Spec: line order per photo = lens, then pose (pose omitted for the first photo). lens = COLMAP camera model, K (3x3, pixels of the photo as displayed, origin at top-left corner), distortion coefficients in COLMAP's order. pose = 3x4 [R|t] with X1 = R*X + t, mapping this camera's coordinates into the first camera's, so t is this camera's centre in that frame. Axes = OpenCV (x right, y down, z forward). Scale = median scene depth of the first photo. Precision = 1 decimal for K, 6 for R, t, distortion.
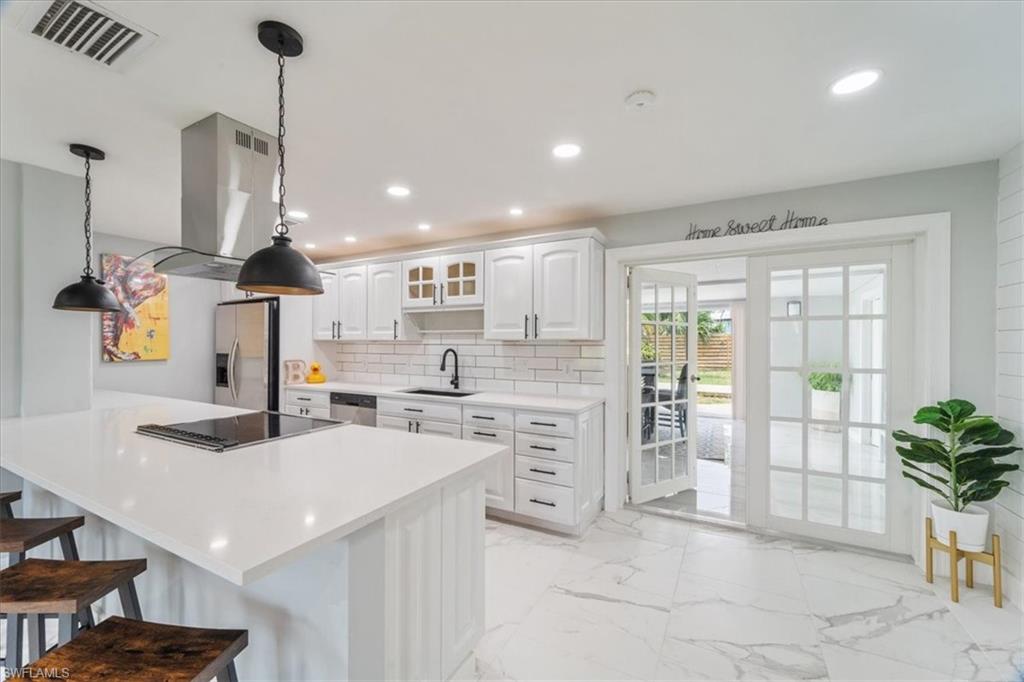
lens RADIAL K [[407.9, 0, 509.4], [0, 407.9, 352.2], [0, 0, 1]] dist [0.000495, -0.000010]
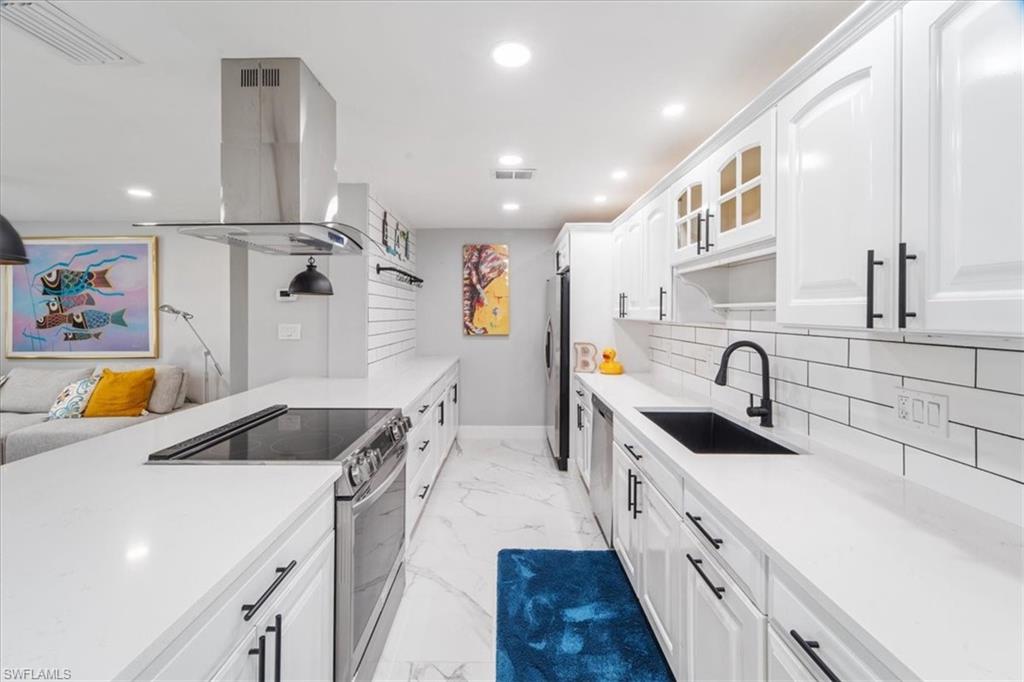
lens RADIAL K [[422.1, 0, 510.1], [0, 422.1, 314.4], [0, 0, 1]] dist [-0.001034, -0.000279]
pose [[0.475943, 0.003847, -0.879468, 0.164084], [-0.027560, 0.999565, -0.010543, -0.027432], [0.879044, 0.029255, 0.475842, 0.523027]]
